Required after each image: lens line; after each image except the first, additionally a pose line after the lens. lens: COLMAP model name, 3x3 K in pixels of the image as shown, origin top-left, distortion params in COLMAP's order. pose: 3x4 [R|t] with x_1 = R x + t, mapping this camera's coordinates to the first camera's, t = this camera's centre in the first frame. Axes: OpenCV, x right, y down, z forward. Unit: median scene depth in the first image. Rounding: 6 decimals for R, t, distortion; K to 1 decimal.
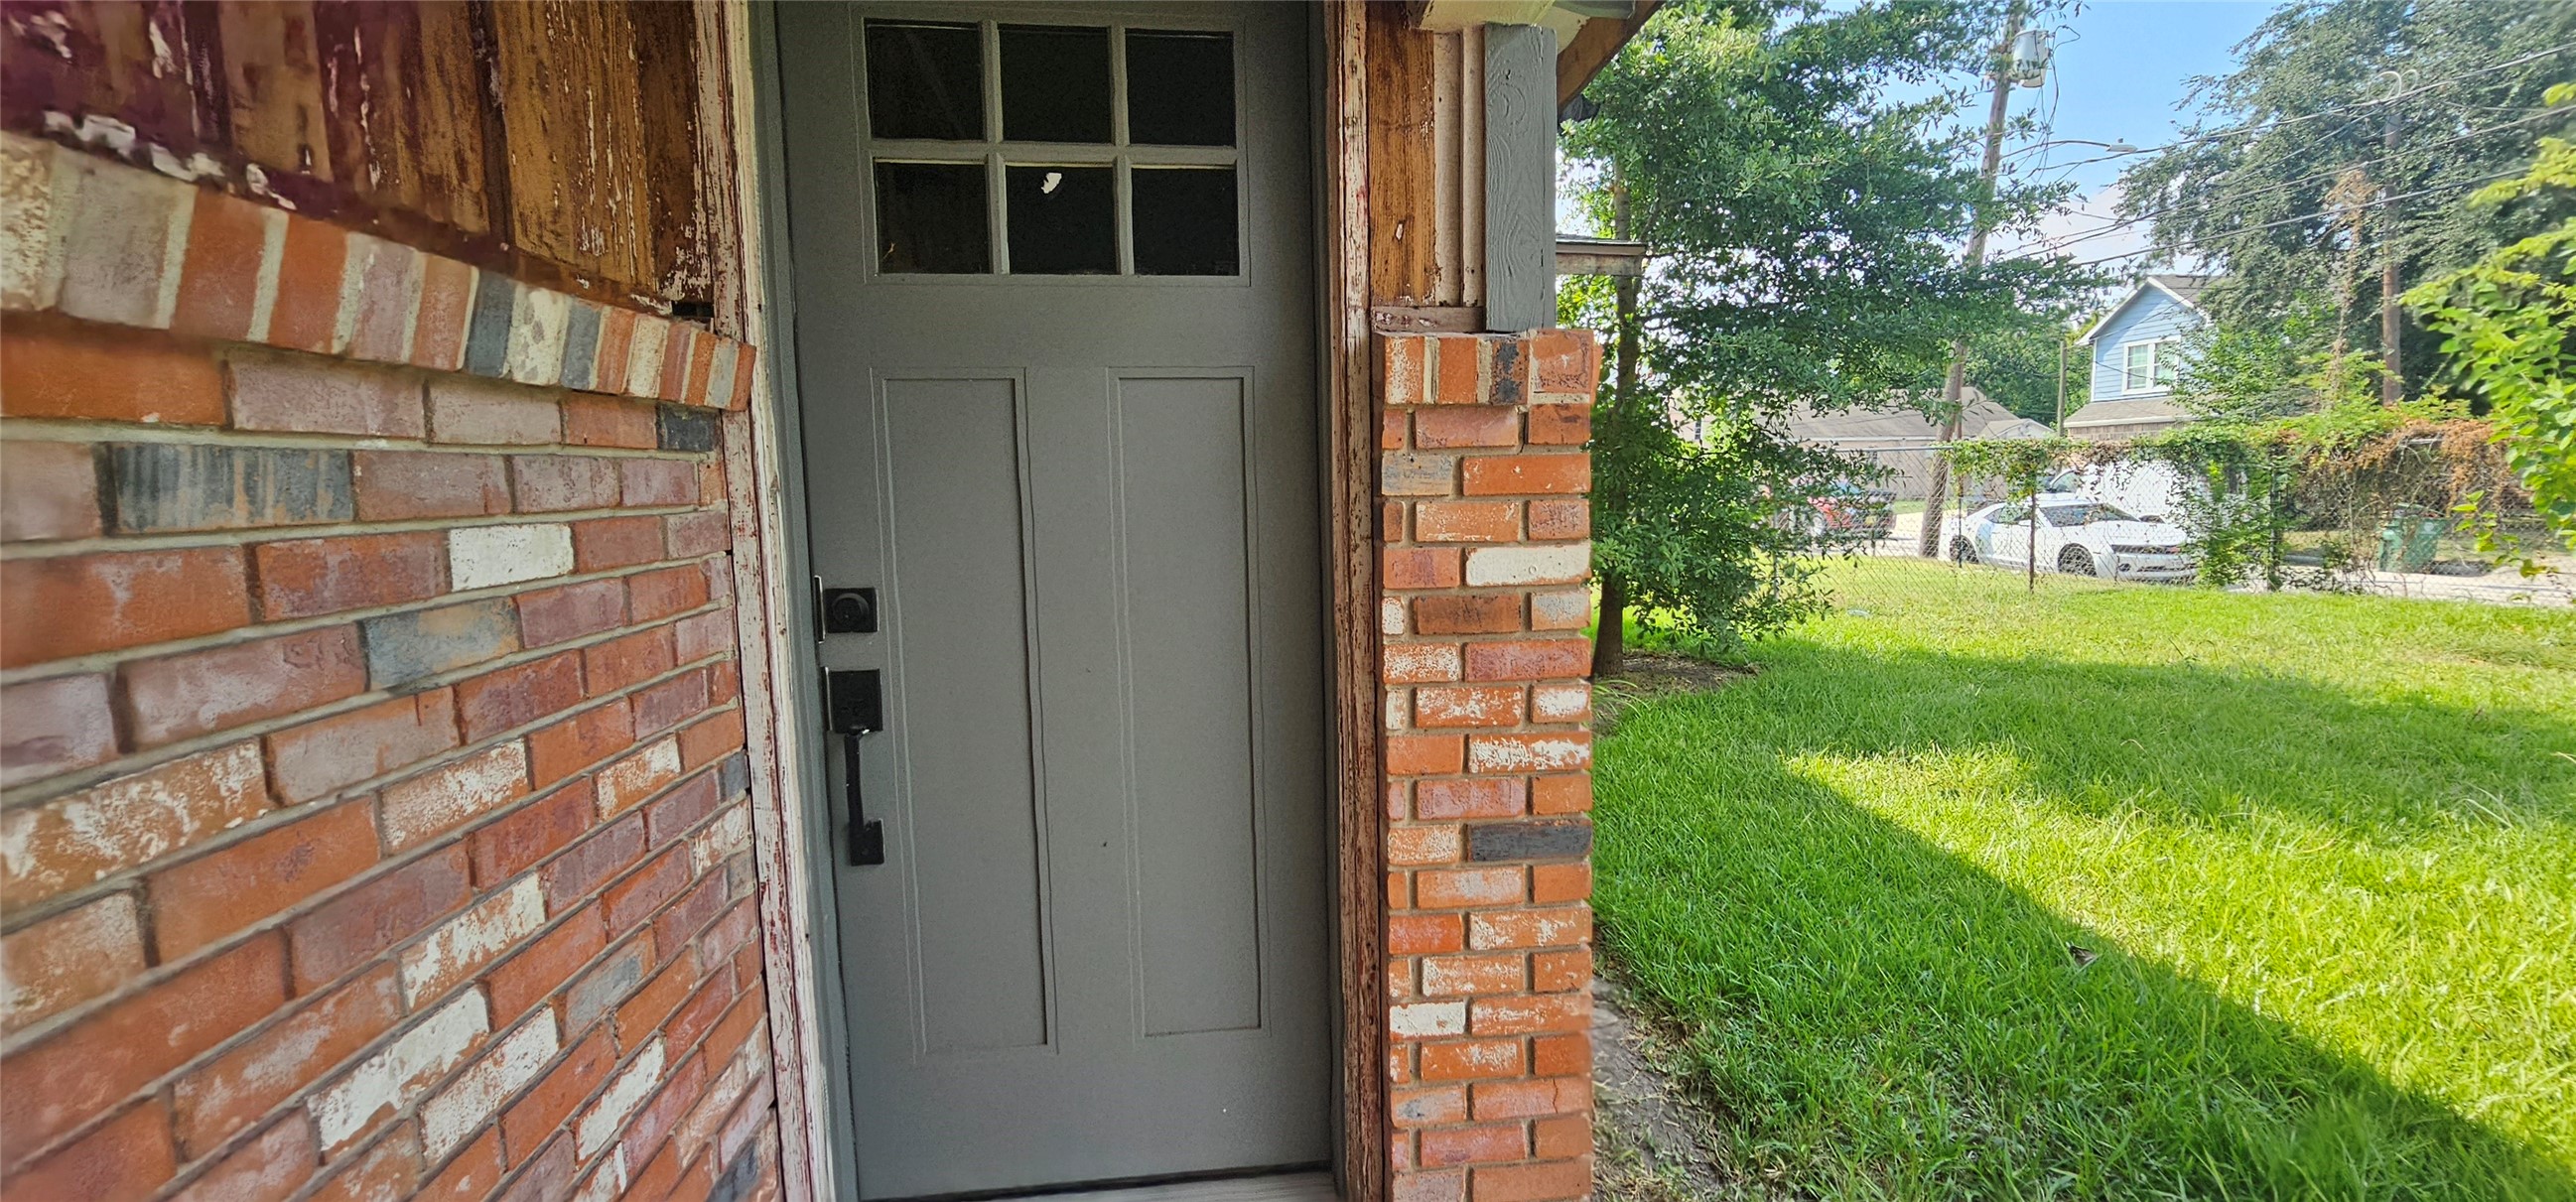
lens RADIAL K [[1088.3, 0, 1295.8], [0, 1088.3, 606.1], [0, 0, 1]] dist [-0.011336, -0.000178]
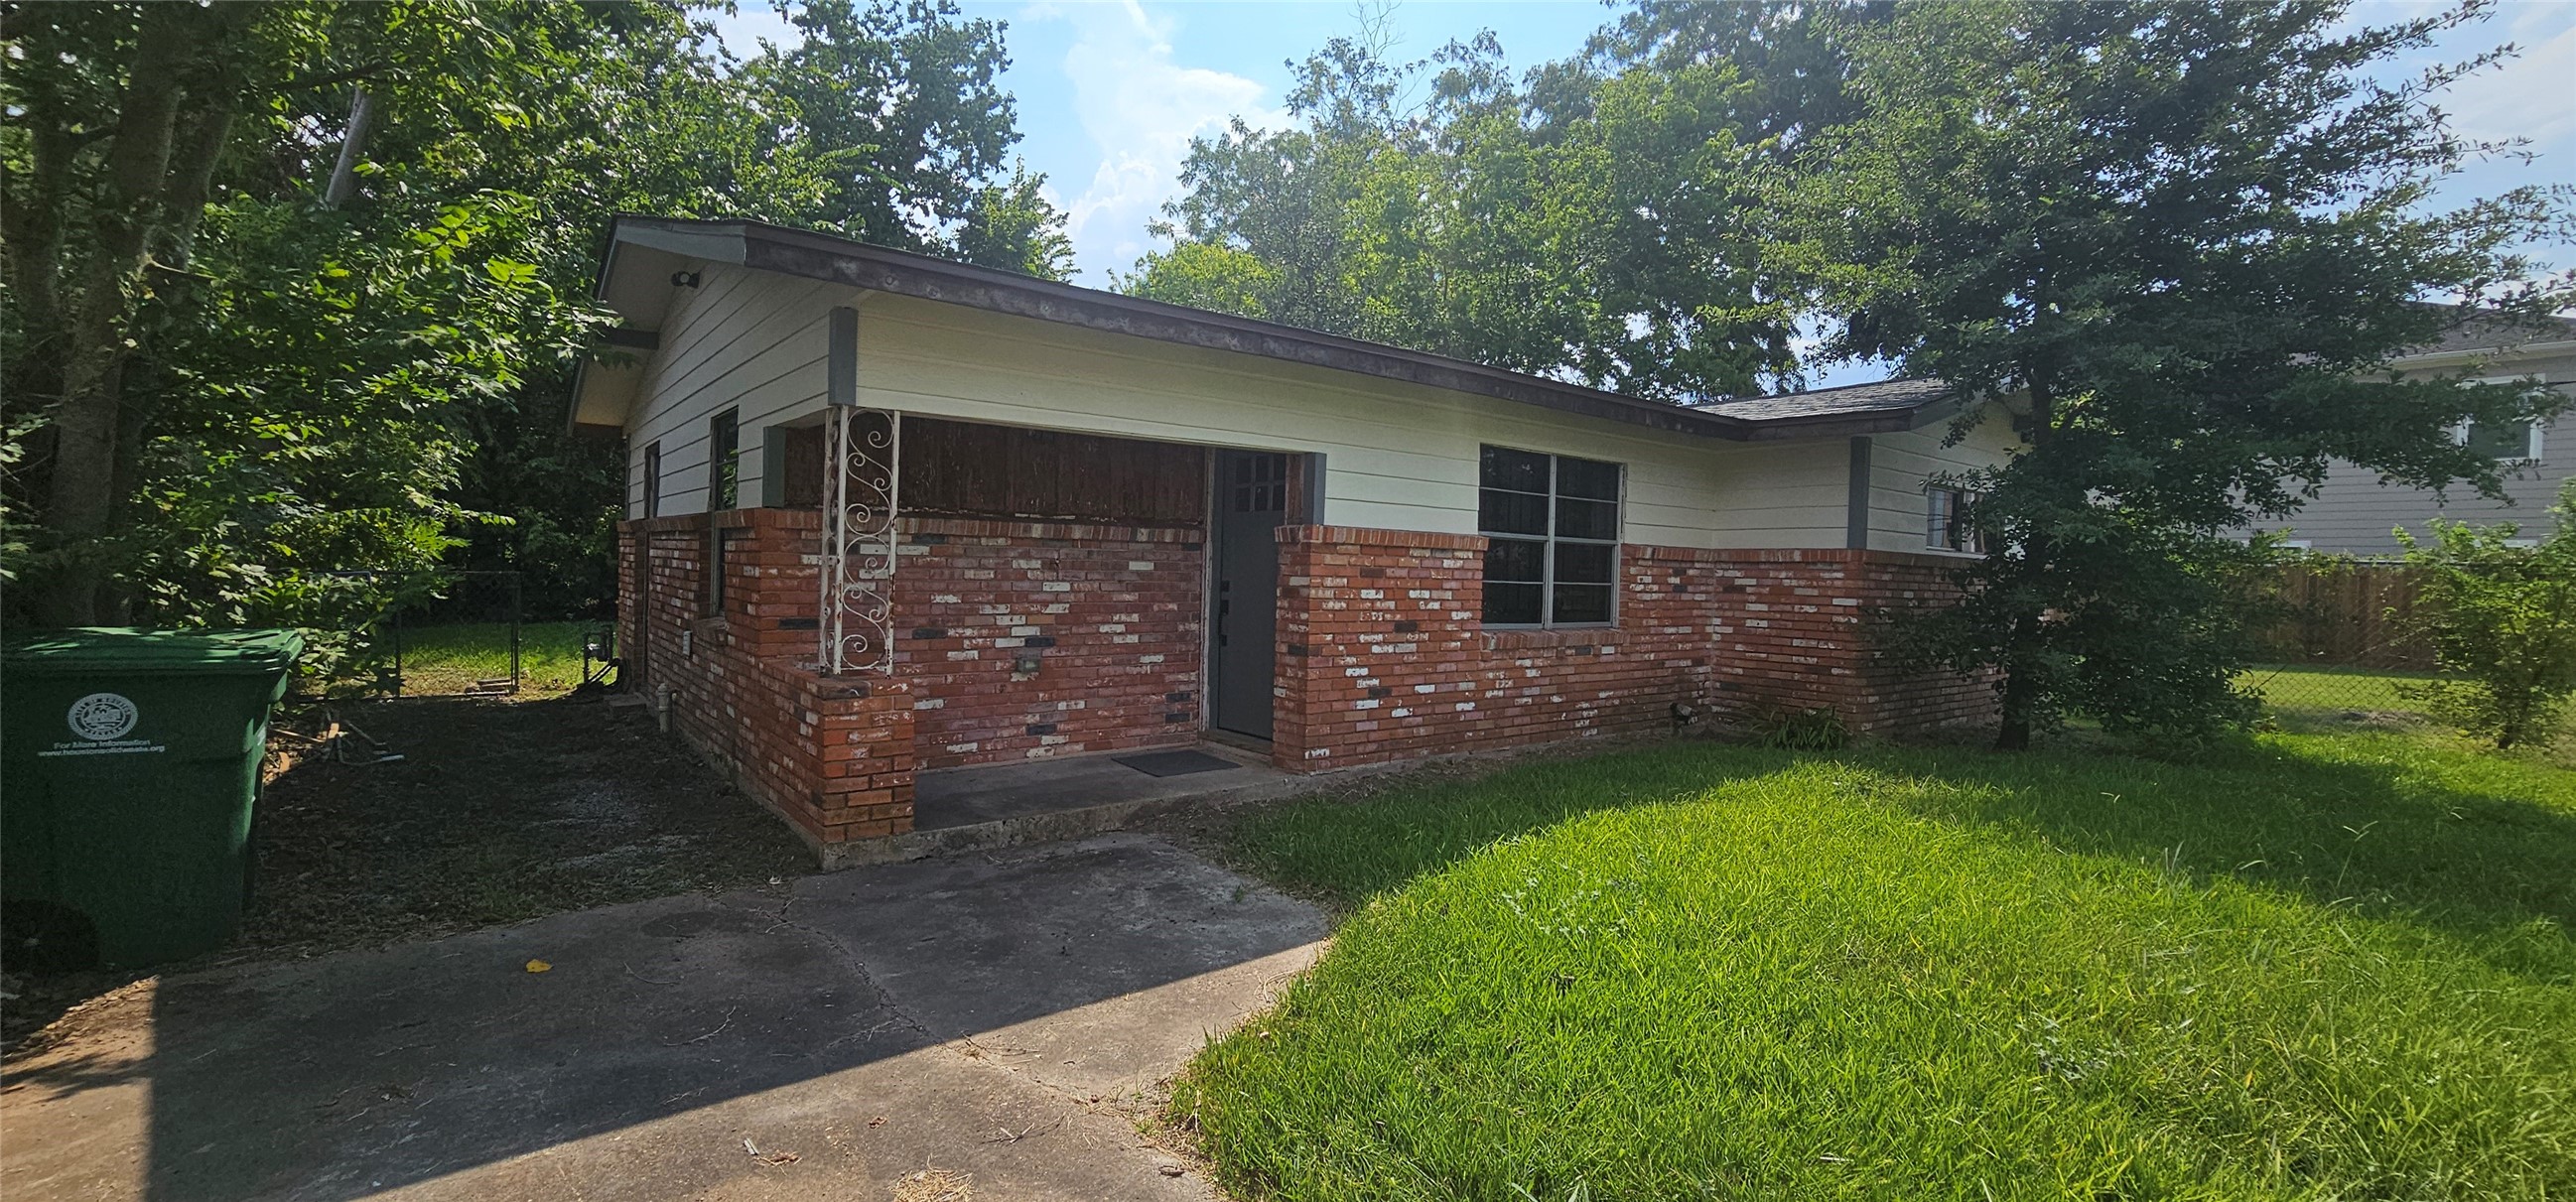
lens RADIAL K [[1088.3, 0, 1286.3], [0, 1088.3, 593.0], [0, 0, 1]] dist [-0.011336, -0.000178]
pose [[0.537737, 0.047545, -0.841771, 5.569067], [-0.129805, 0.991174, -0.026938, 0.187811], [0.833060, 0.123752, 0.539163, -1.918278]]
